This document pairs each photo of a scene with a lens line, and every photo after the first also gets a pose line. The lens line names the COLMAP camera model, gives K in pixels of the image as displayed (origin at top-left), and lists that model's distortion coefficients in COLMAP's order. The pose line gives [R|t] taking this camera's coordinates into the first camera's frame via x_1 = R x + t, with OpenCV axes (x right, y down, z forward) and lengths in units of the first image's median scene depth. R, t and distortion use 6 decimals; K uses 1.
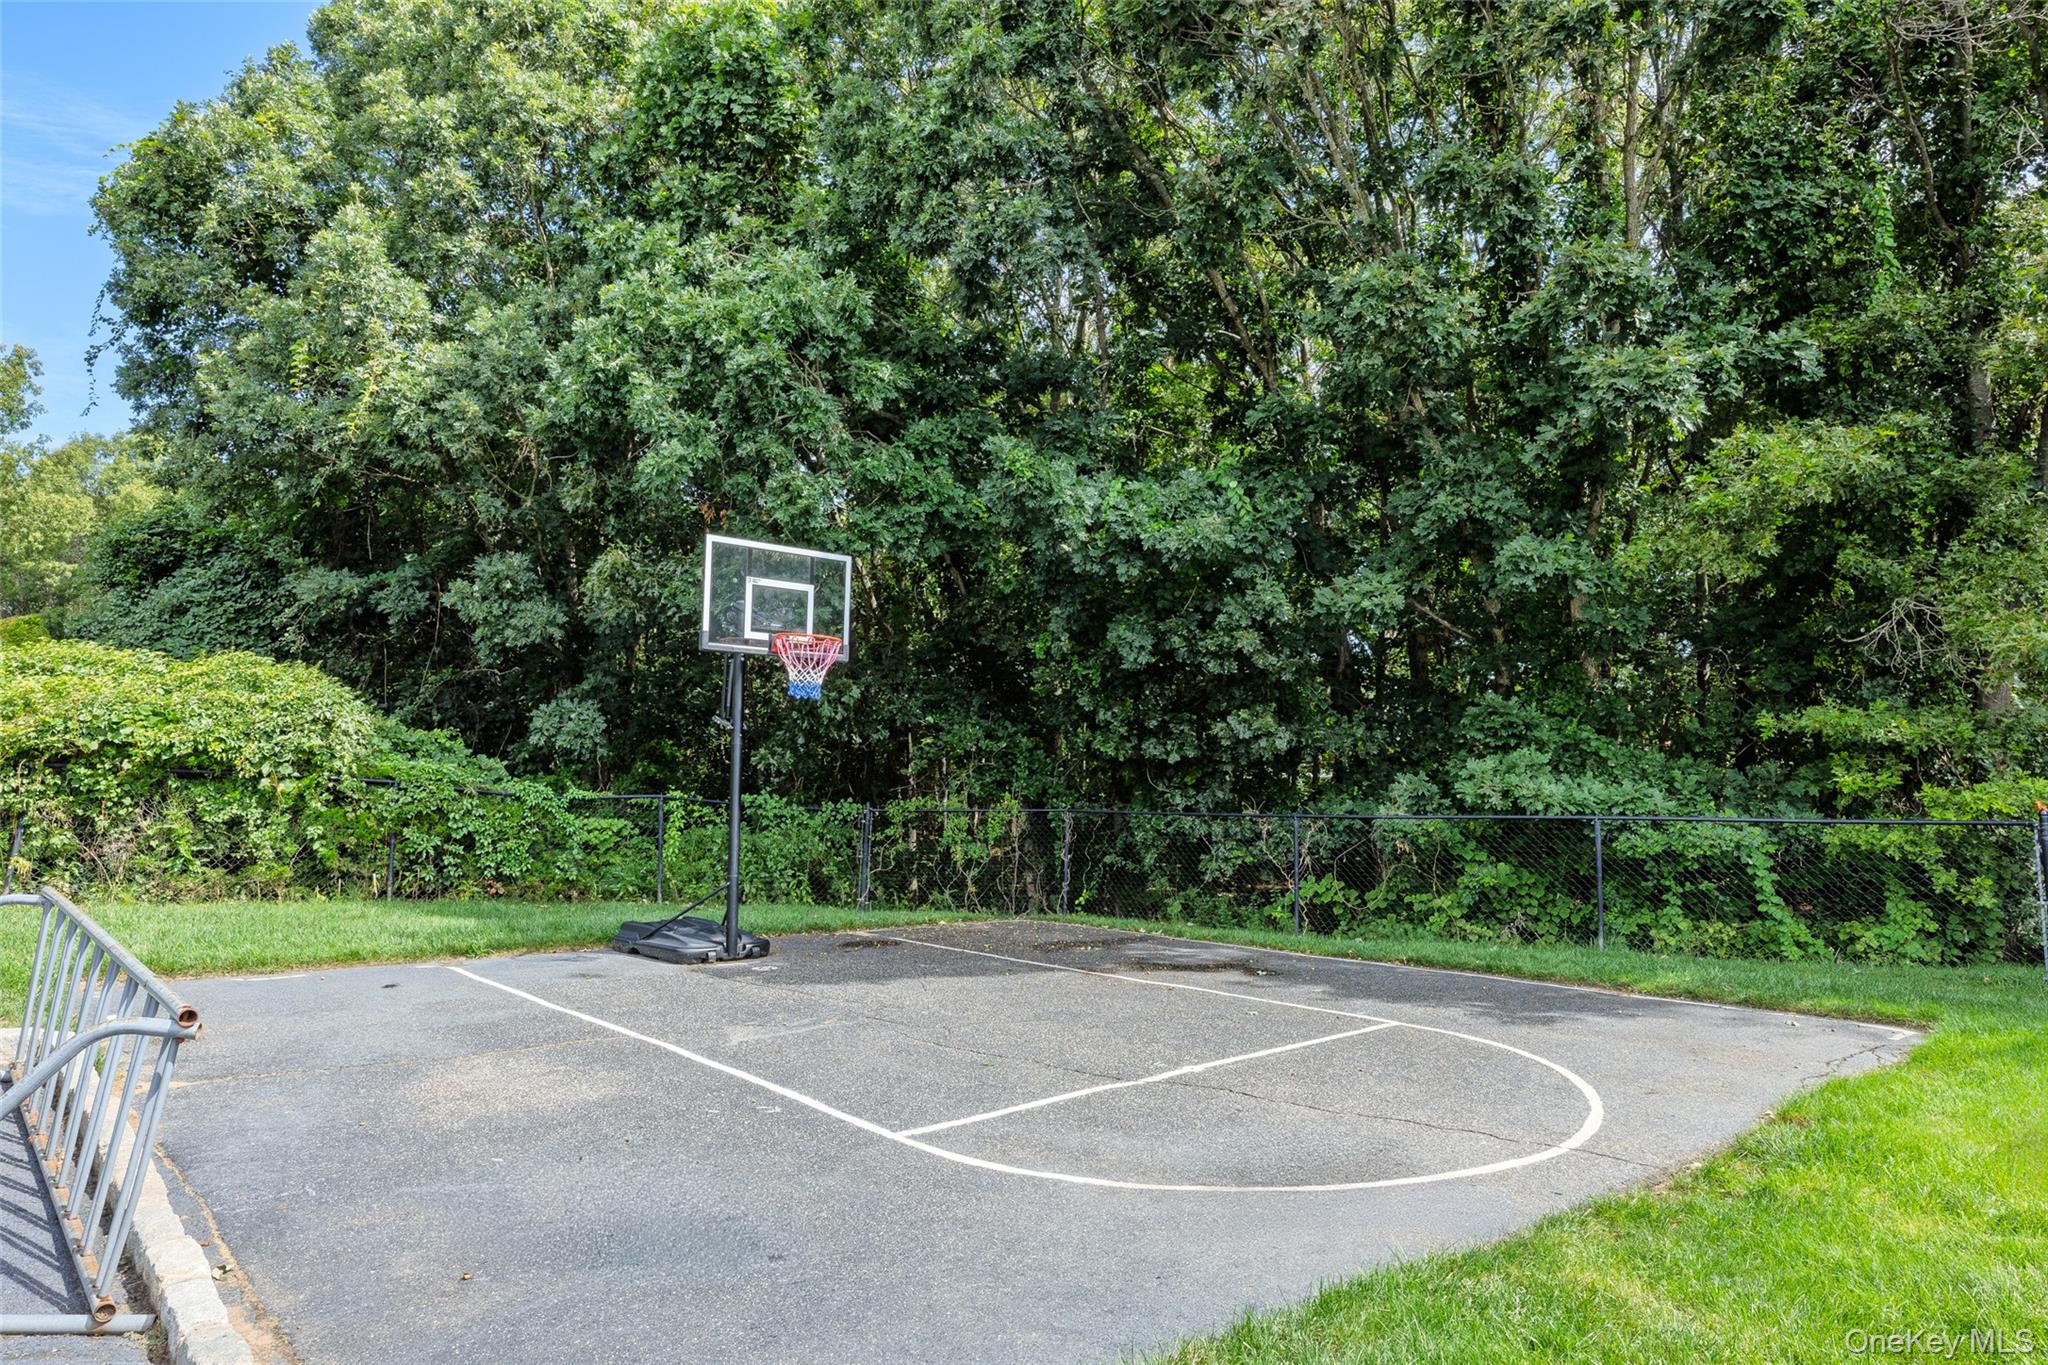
lens RADIAL K [[1283.0, 0, 1024.0], [0, 1283.0, 682.5], [0, 0, 1]] dist [-0.004437, 0.002368]
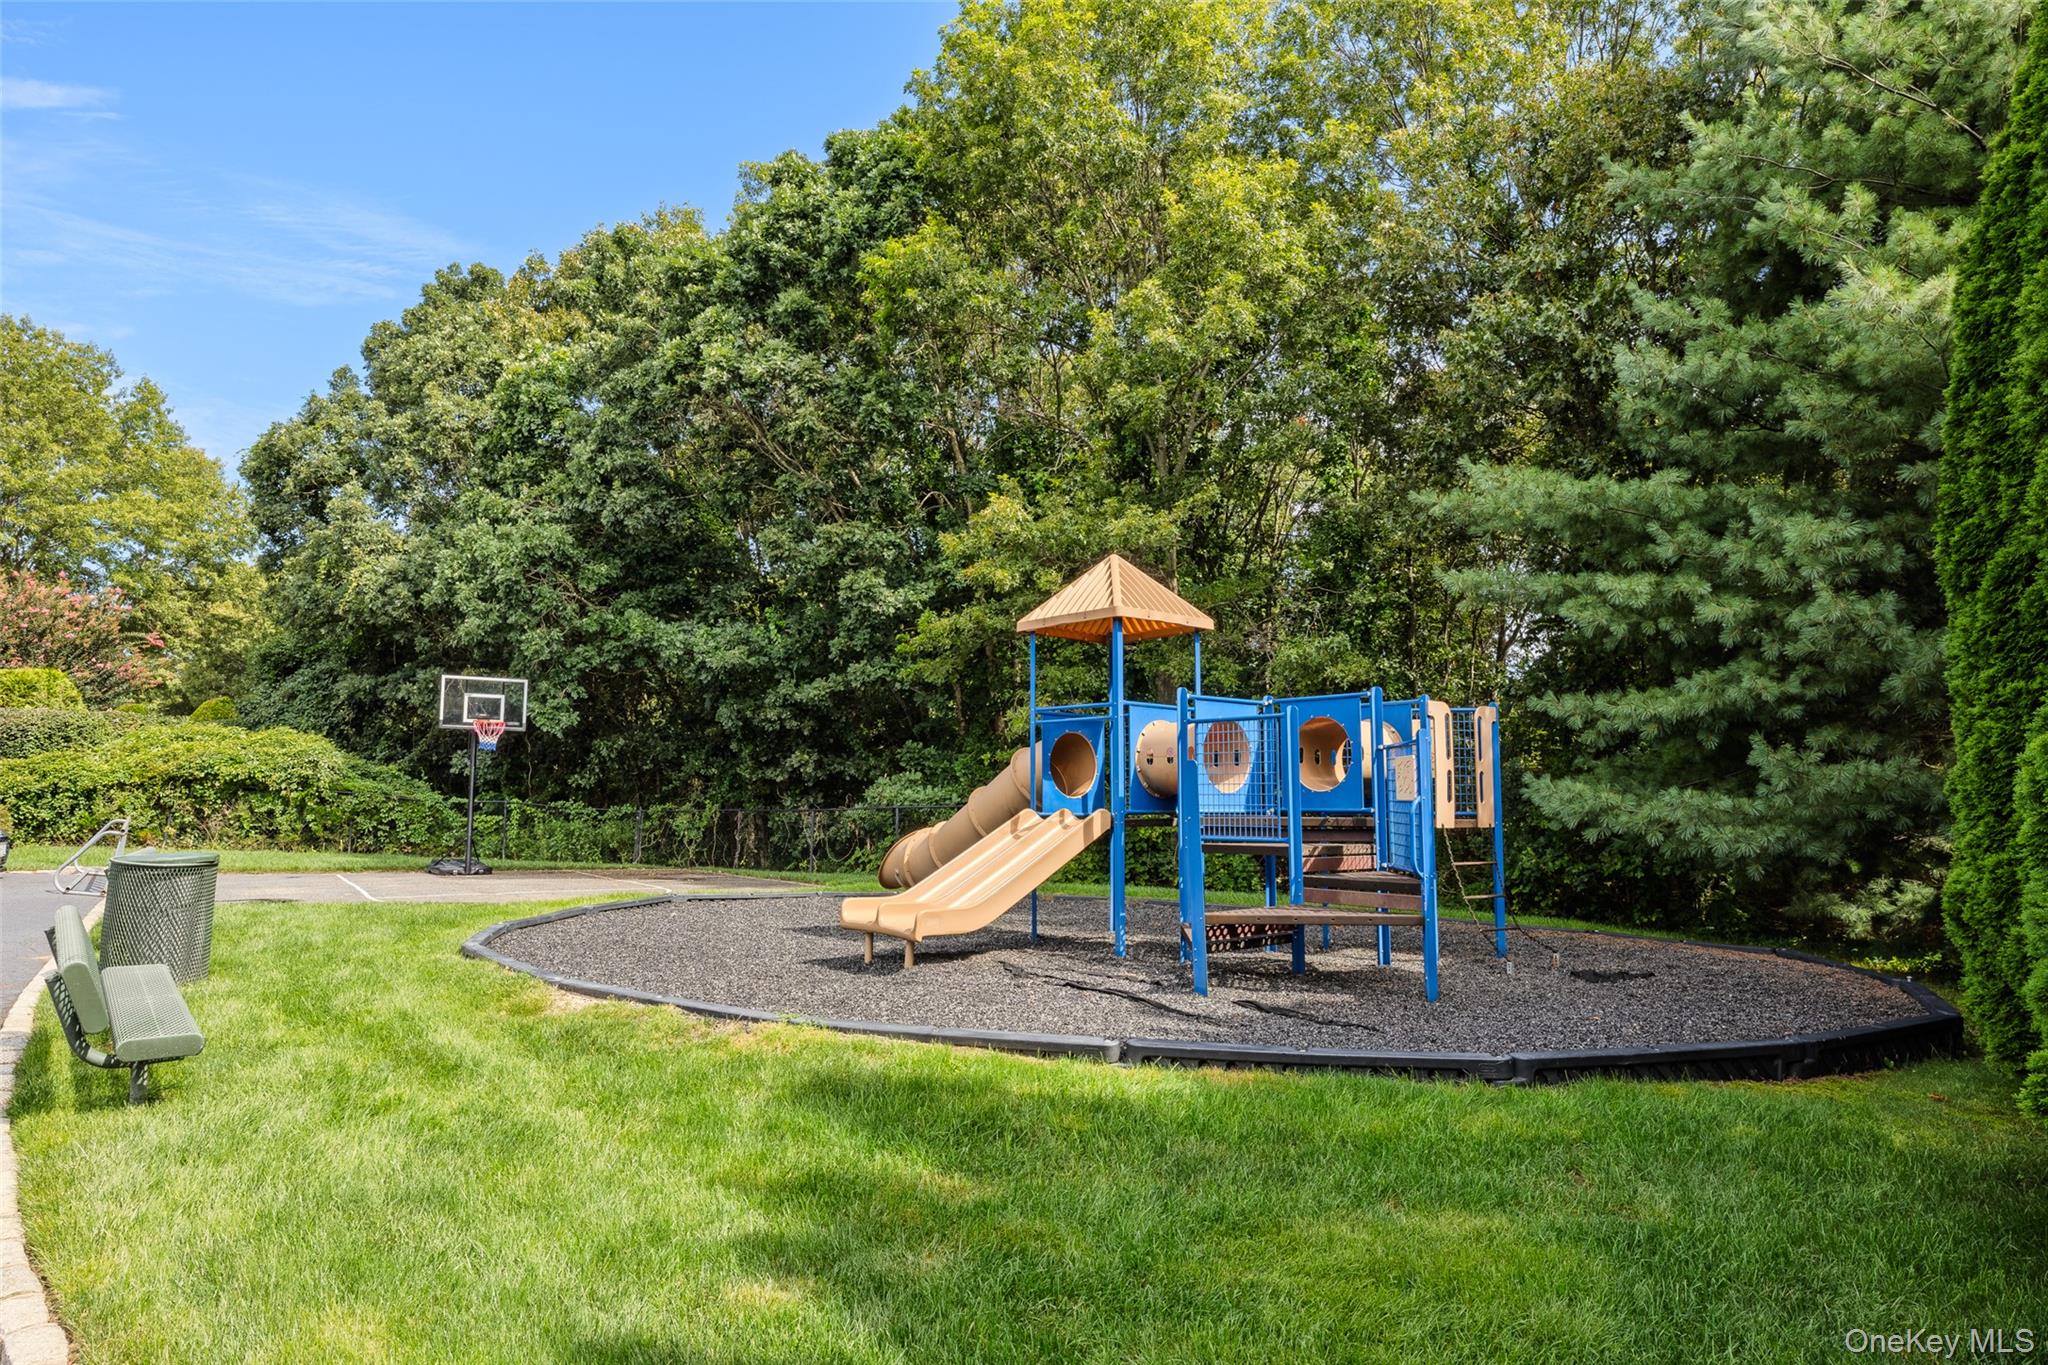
lens RADIAL K [[1283.0, 0, 1024.0], [0, 1283.0, 682.5], [0, 0, 1]] dist [-0.004437, 0.002368]
pose [[0.987670, -0.018450, -0.155457, 0.821055], [0.014755, 0.999581, -0.024890, -0.026364], [0.155851, 0.022289, 0.987529, -0.765308]]
